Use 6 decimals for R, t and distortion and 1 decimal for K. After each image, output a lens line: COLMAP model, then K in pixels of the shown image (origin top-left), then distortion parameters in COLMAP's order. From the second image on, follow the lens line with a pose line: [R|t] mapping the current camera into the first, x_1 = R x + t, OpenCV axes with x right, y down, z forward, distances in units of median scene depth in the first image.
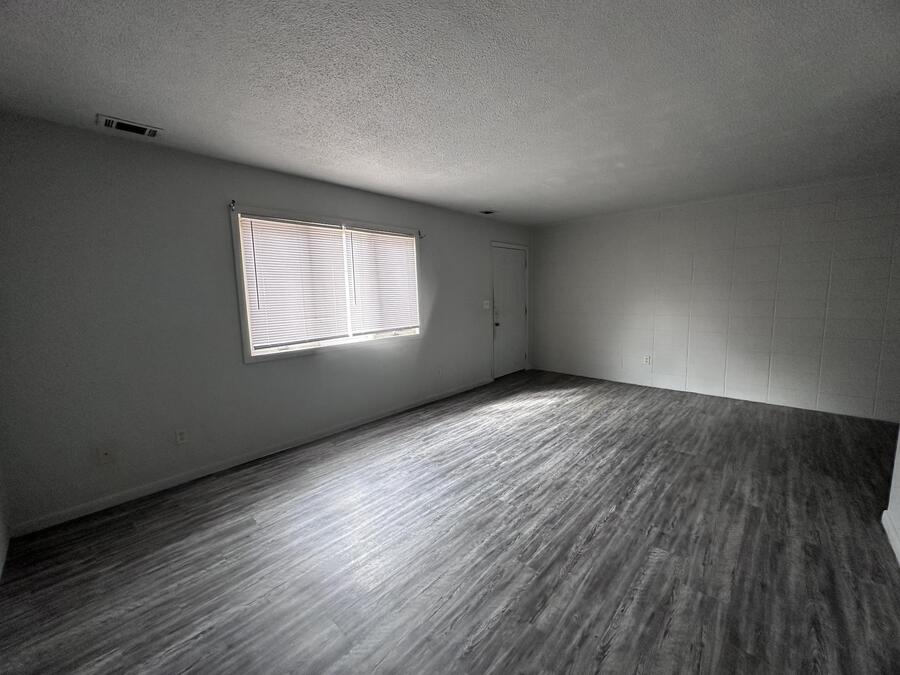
lens RADIAL K [[359.3, 0, 450.0], [0, 359.3, 337.5], [0, 0, 1]] dist [-0.002227, -0.000253]
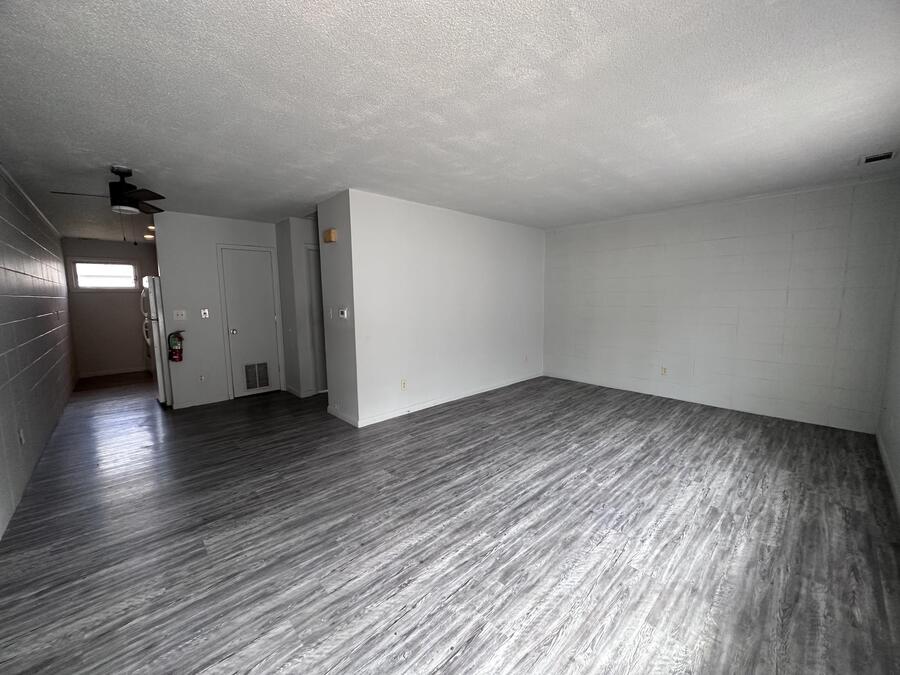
lens RADIAL K [[359.3, 0, 450.0], [0, 359.3, 337.5], [0, 0, 1]] dist [-0.002227, -0.000253]
pose [[-0.997677, 0.024691, 0.063484, 0.418967], [0.038985, 0.971229, 0.234934, -0.230515], [-0.055857, 0.236864, -0.969936, 1.785183]]
